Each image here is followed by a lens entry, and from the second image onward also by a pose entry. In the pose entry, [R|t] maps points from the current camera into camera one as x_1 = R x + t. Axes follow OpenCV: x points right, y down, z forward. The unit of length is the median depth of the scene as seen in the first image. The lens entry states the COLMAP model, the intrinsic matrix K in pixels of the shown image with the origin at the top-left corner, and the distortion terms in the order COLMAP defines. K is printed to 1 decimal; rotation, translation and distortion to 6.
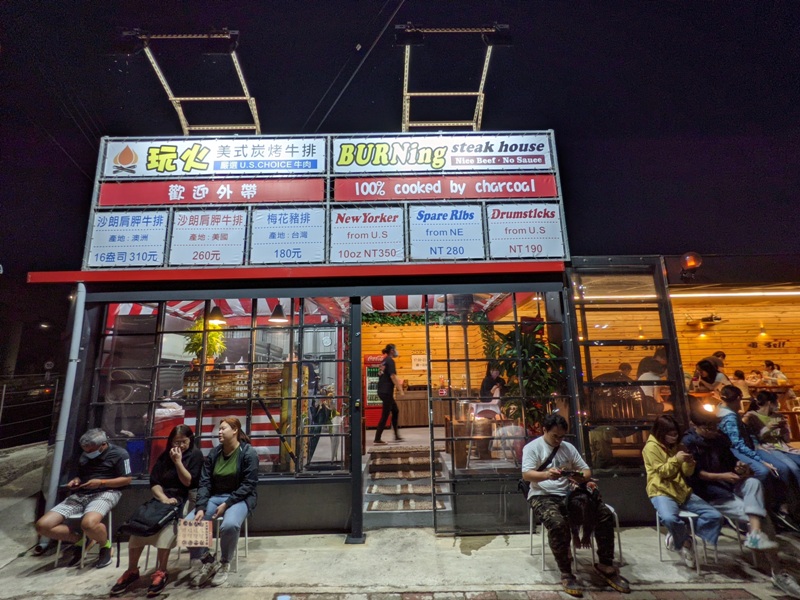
lens RADIAL K [[381.9, 0, 400.9], [0, 381.9, 305.0], [0, 0, 1]] dist [-0.016839, 0.003787]
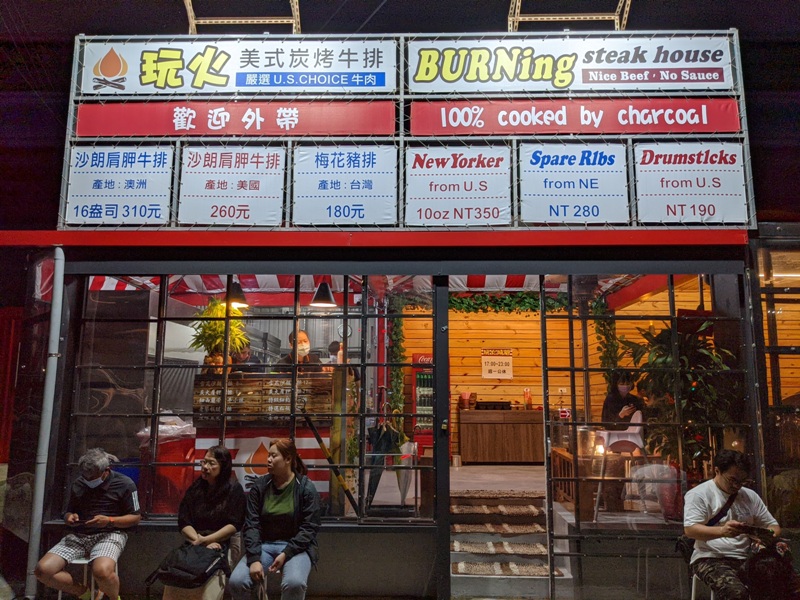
lens RADIAL K [[619.4, 0, 402.6], [0, 619.4, 302.1], [0, 0, 1]] dist [0.031452, -0.069322]
pose [[0.998774, 0.024648, -0.042937, -0.134953], [-0.022445, 0.998443, 0.051066, -0.027848], [0.044129, -0.050040, 0.997772, -0.140548]]
